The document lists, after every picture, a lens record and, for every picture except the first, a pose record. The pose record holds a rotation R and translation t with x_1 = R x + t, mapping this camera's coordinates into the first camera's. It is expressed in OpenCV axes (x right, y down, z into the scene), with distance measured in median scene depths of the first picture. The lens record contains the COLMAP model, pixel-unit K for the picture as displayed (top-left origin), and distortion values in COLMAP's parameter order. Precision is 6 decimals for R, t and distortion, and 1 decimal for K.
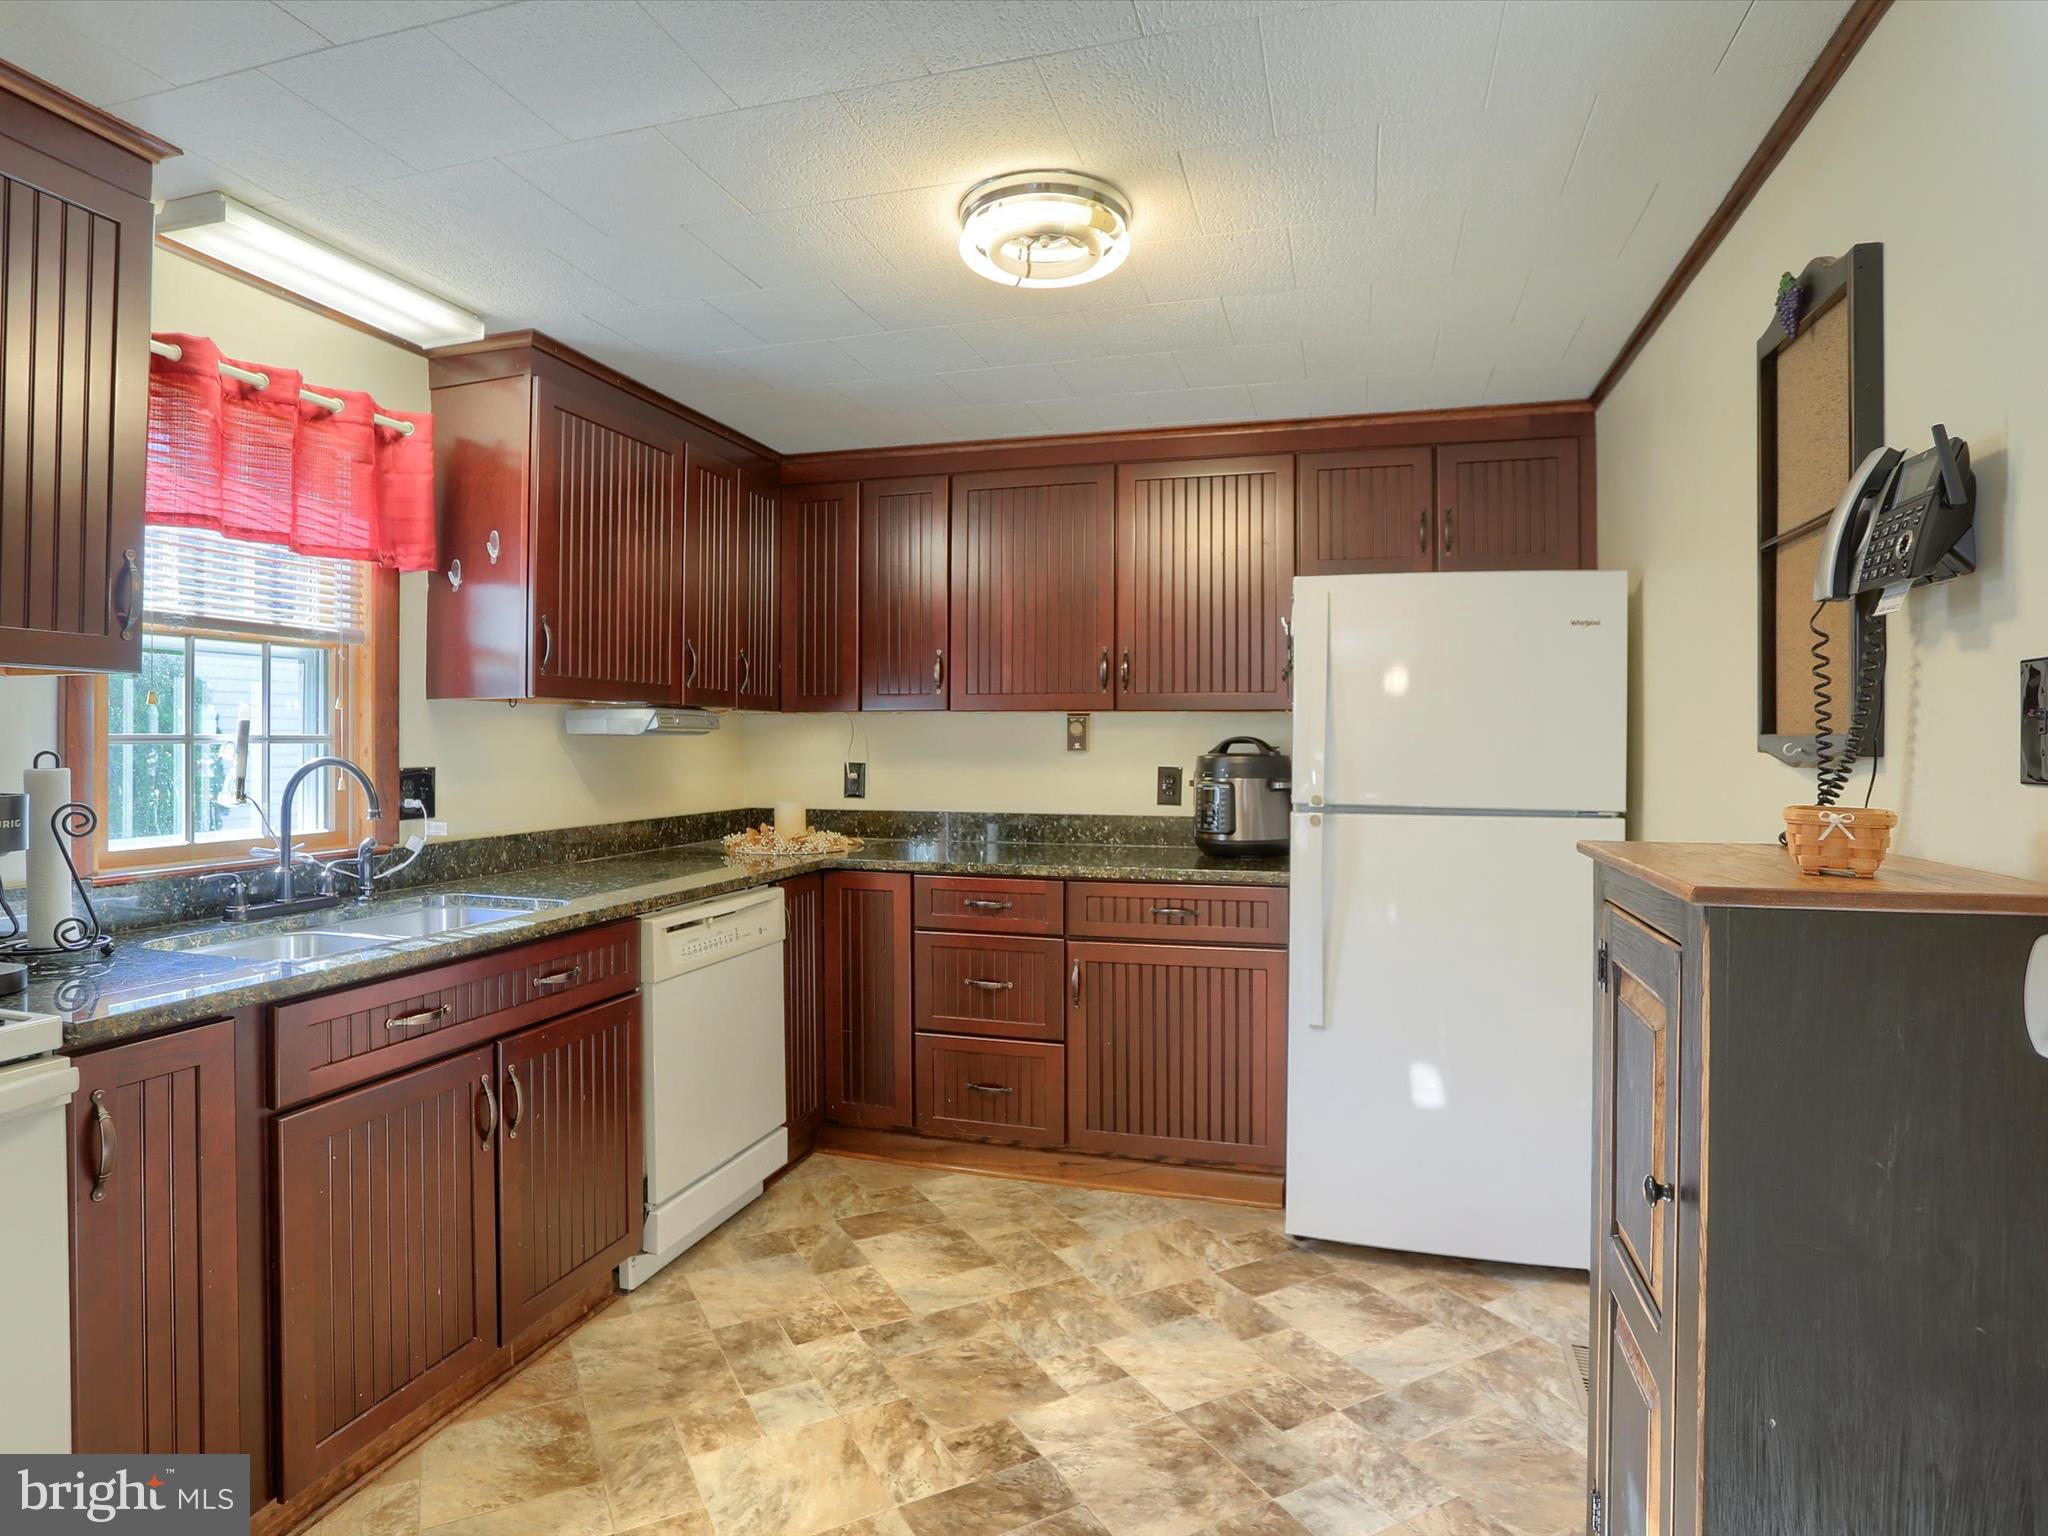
lens RADIAL K [[1125.4, 0, 1024.5], [0, 1125.4, 727.3], [0, 0, 1]] dist [-0.077918, 0.038179]
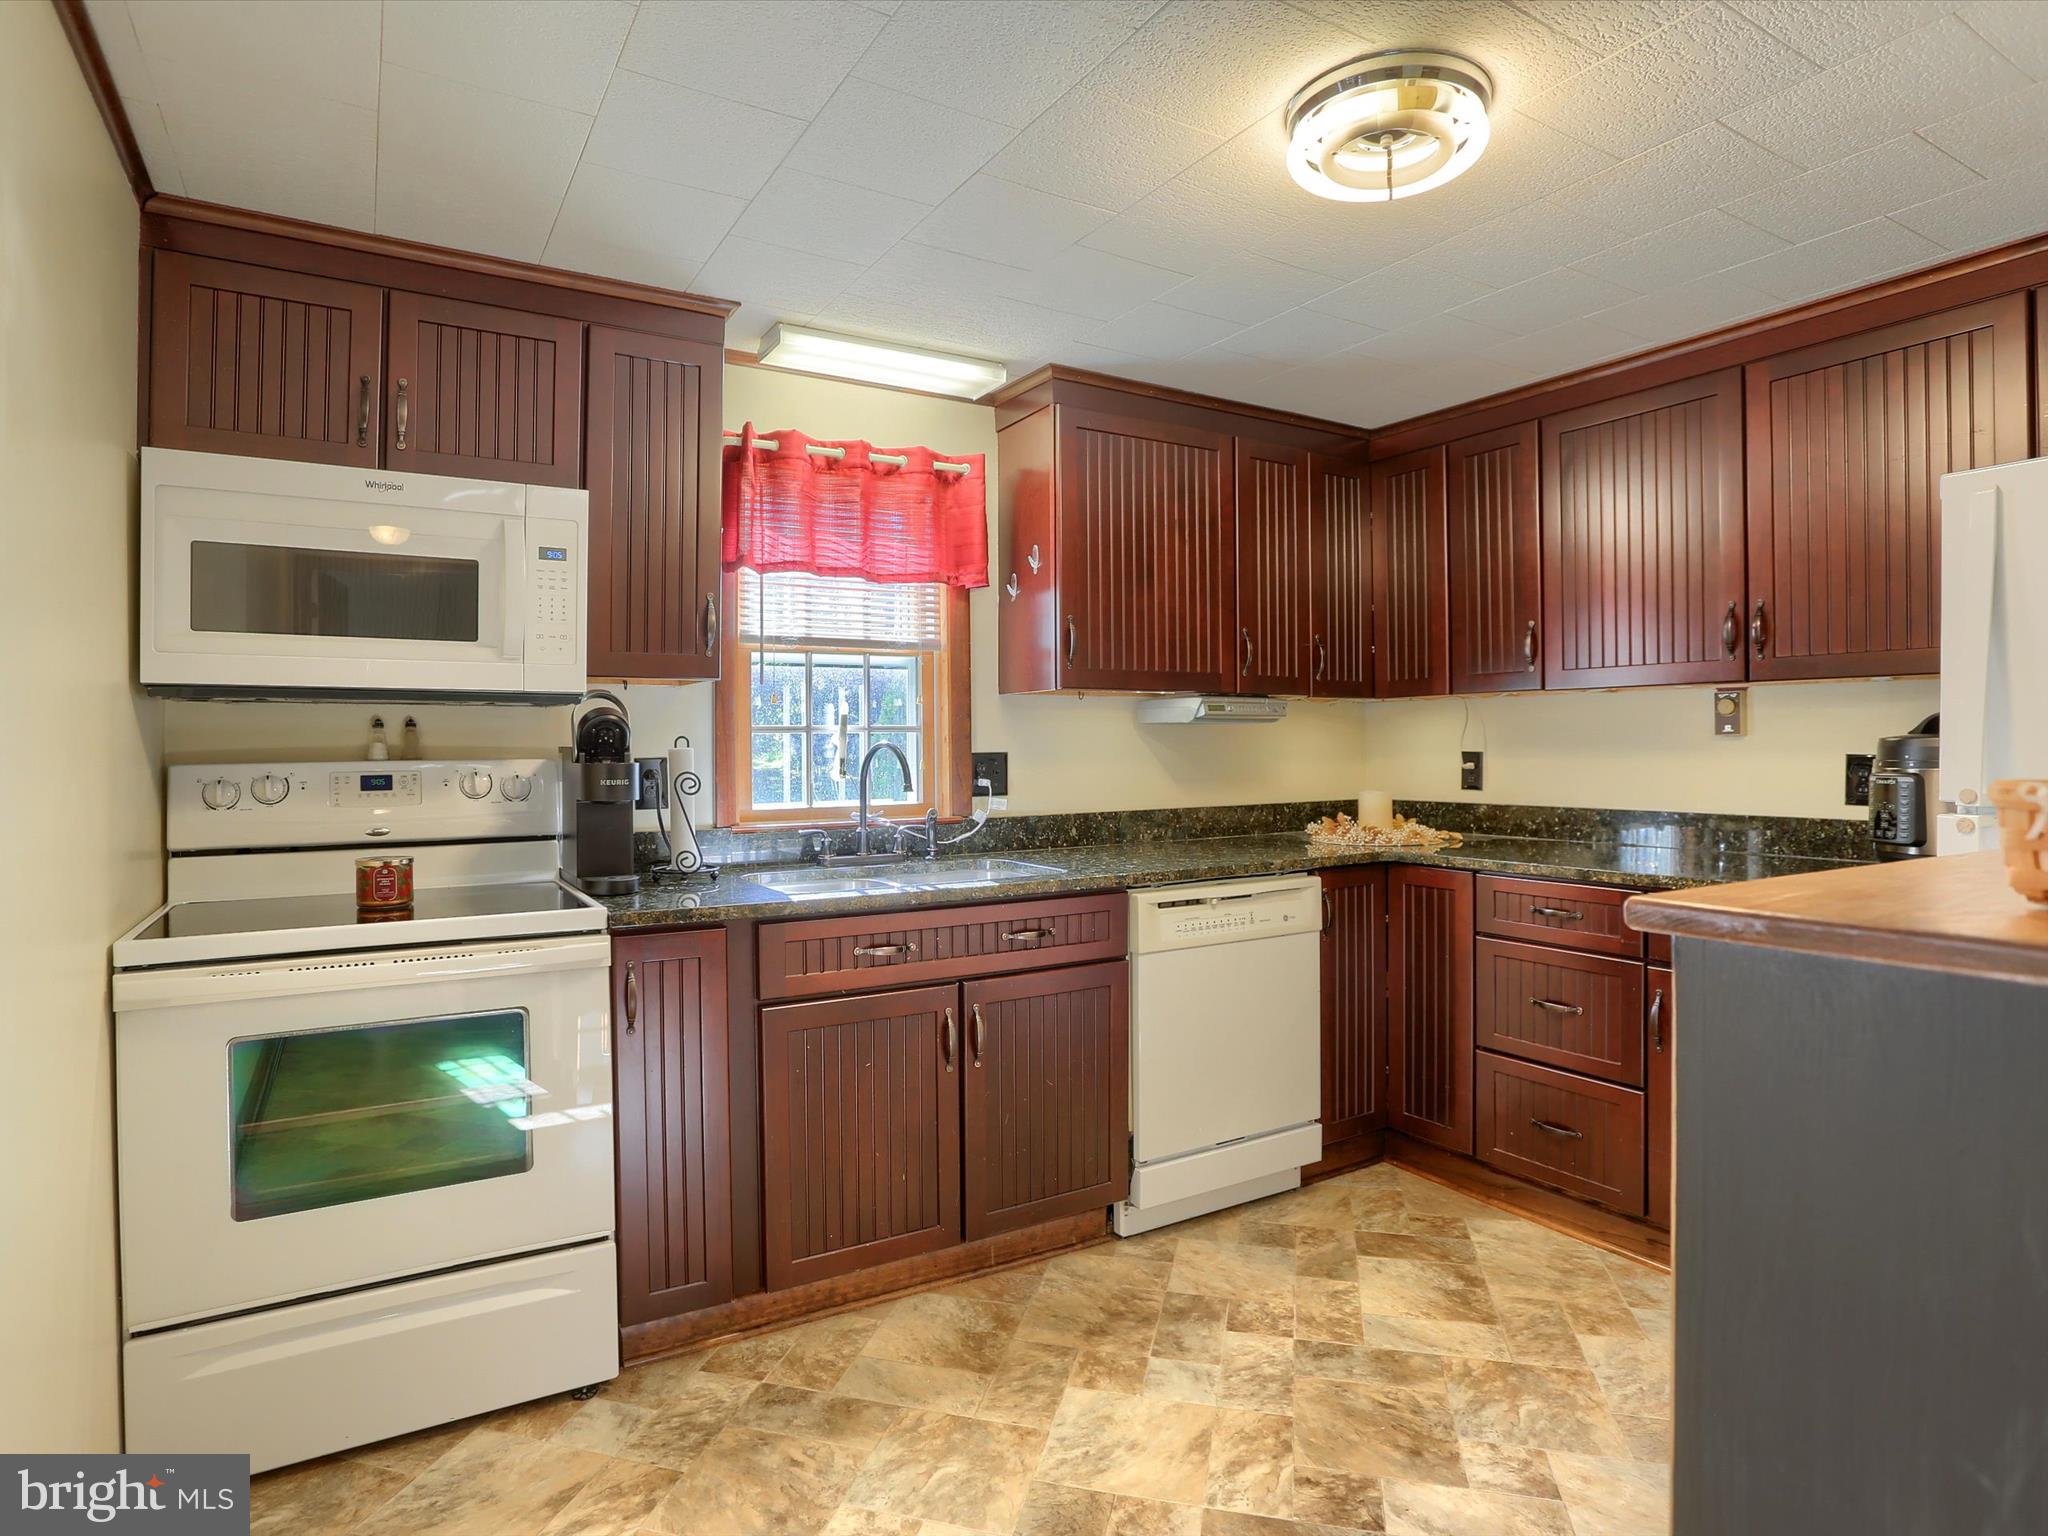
lens RADIAL K [[1128.0, 0, 998.1], [0, 1128.0, 733.1], [0, 0, 1]] dist [-0.078208, 0.039086]
pose [[0.734116, -0.013423, -0.678892, 0.298415], [0.016776, 0.999858, -0.001628, 0.018852], [0.678817, -0.010194, 0.734237, 0.122520]]
